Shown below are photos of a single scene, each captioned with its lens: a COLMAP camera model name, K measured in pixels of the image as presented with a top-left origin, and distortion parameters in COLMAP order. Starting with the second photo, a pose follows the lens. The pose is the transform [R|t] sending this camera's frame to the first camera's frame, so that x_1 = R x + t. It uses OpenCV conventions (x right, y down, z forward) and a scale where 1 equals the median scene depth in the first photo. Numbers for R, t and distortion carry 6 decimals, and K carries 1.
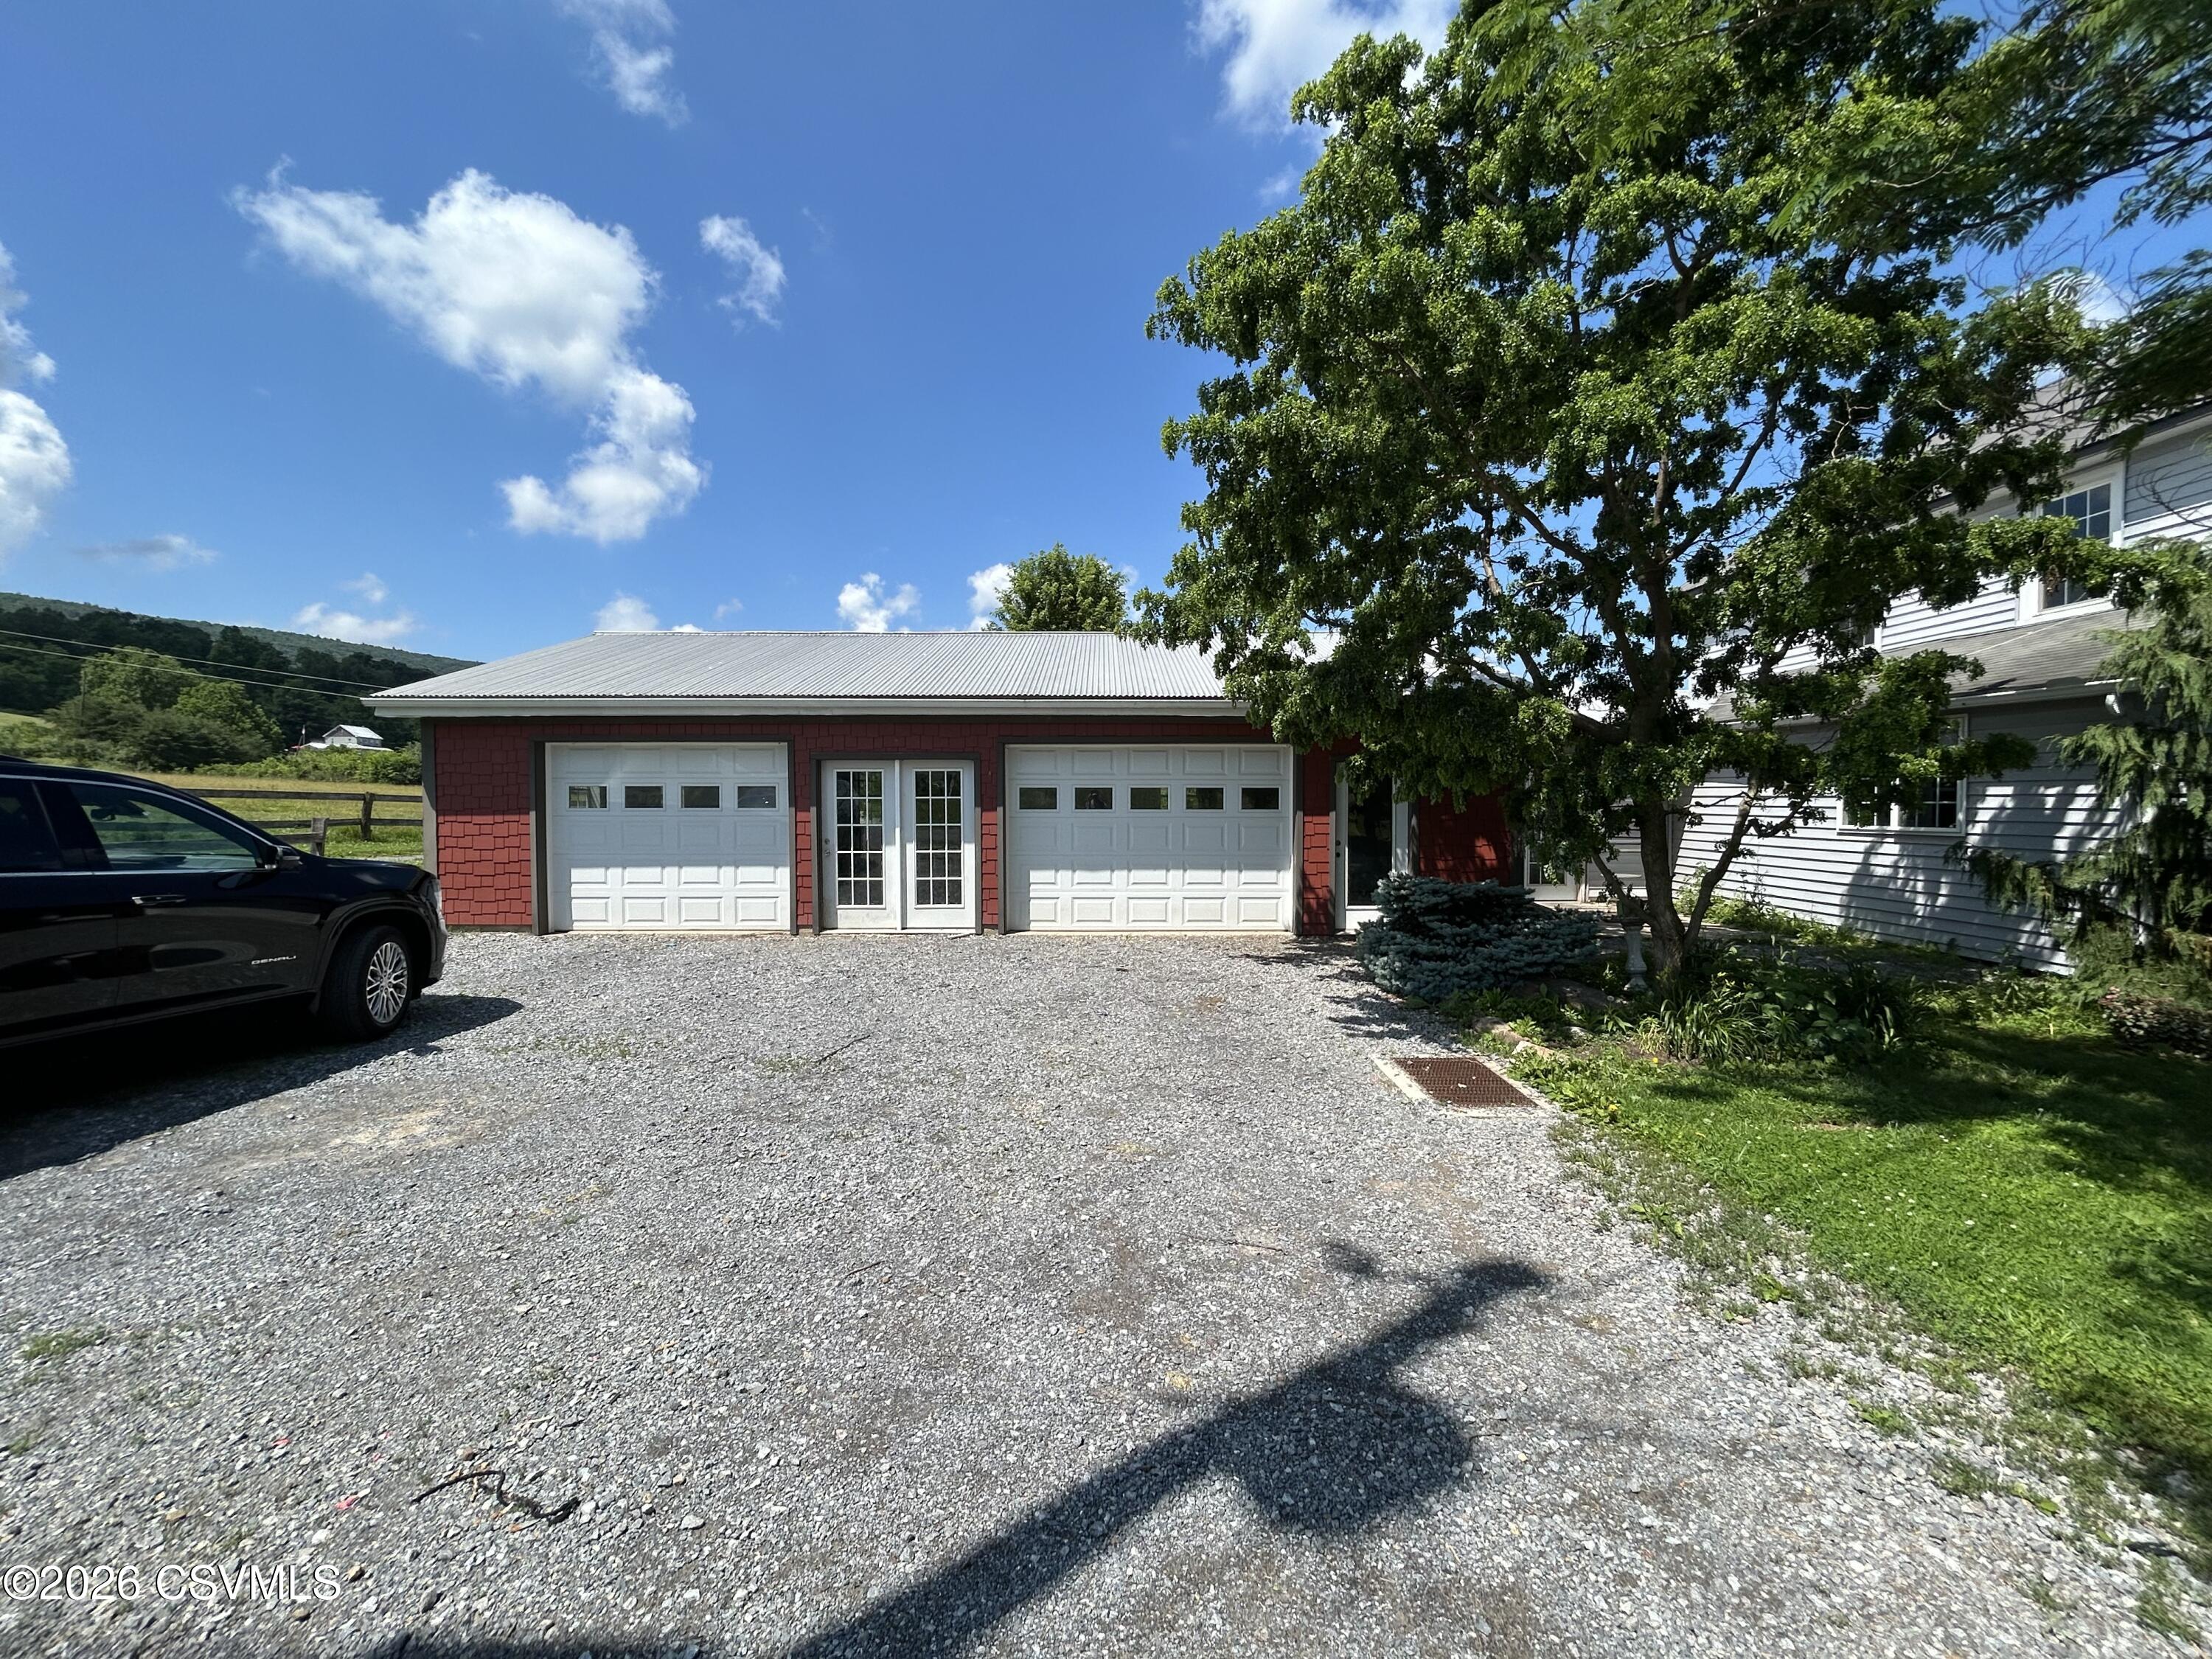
lens RADIAL K [[890.5, 0, 1103.2], [0, 890.5, 832.3], [0, 0, 1]] dist [0.001629, 0.000262]
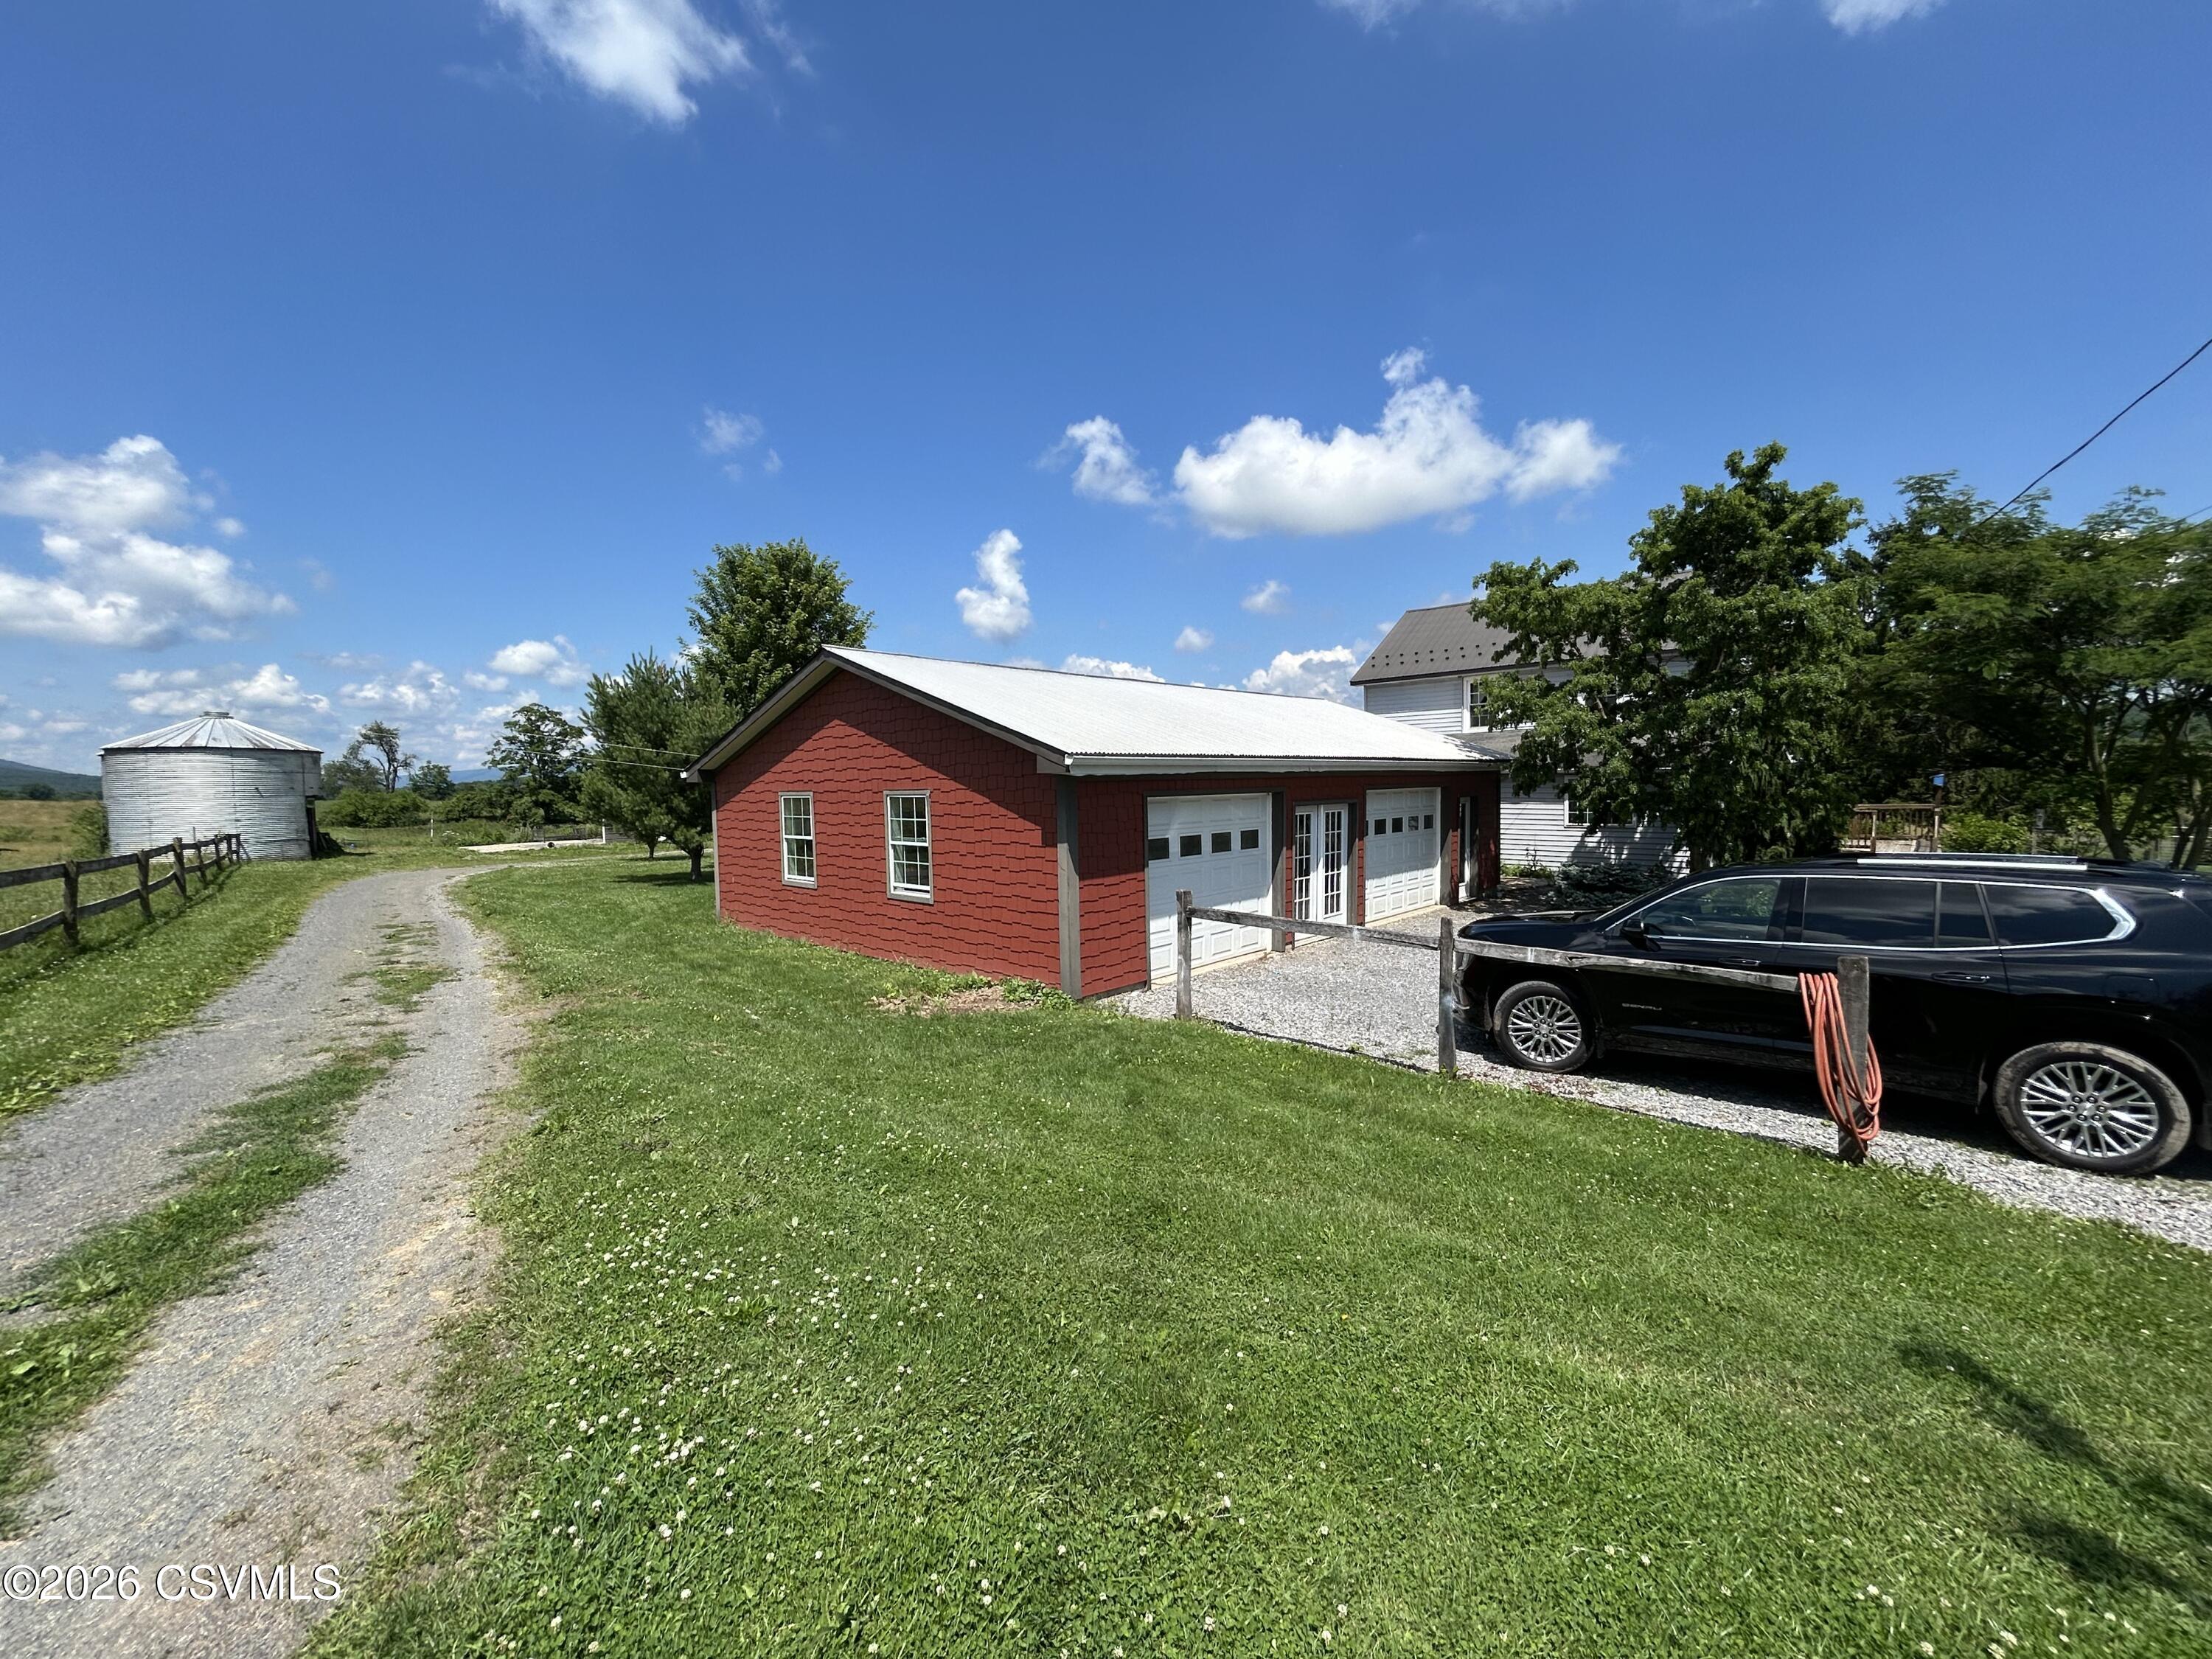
lens RADIAL K [[890.5, 0, 1099.2], [0, 890.5, 826.0], [0, 0, 1]] dist [0.001629, 0.000262]
pose [[0.687750, -0.047439, 0.724396, -1.377545], [0.039096, 0.998835, 0.028293, -0.098603], [-0.724894, 0.008862, 0.688804, 0.343183]]
